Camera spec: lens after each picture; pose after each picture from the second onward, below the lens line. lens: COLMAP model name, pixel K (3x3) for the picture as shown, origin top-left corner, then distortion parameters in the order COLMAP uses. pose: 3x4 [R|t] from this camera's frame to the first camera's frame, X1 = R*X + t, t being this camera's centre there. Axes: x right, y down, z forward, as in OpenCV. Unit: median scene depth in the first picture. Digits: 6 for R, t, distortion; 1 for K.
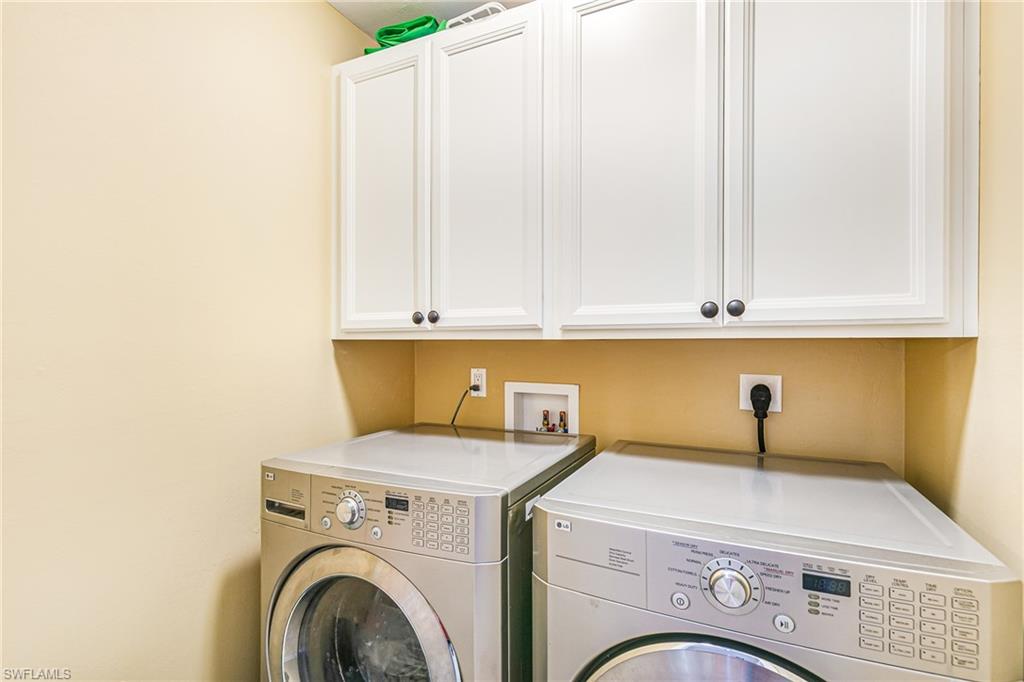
lens RADIAL K [[485.0, 0, 511.2], [0, 485.0, 345.1], [0, 0, 1]] dist [0.011150, -0.002605]
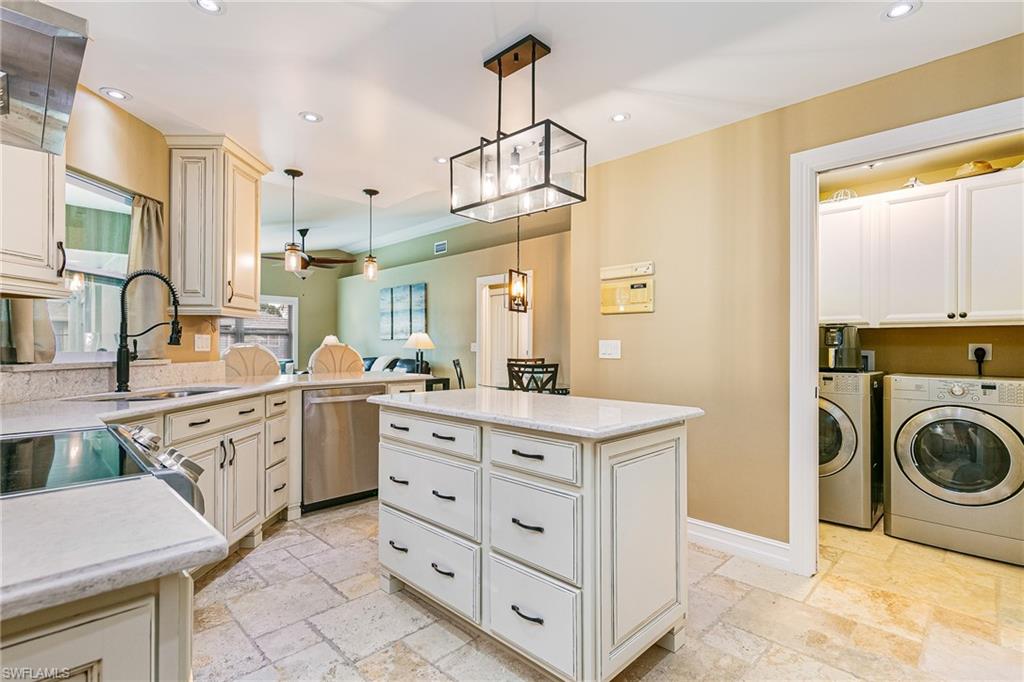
lens RADIAL K [[485.0, 0, 510.3], [0, 485.0, 345.6], [0, 0, 1]] dist [0.011150, -0.002605]
pose [[0.939680, 0.006651, -0.341990, -0.853874], [-0.010260, 0.999909, -0.008747, 0.126305], [0.341901, 0.011728, 0.939663, -2.112487]]
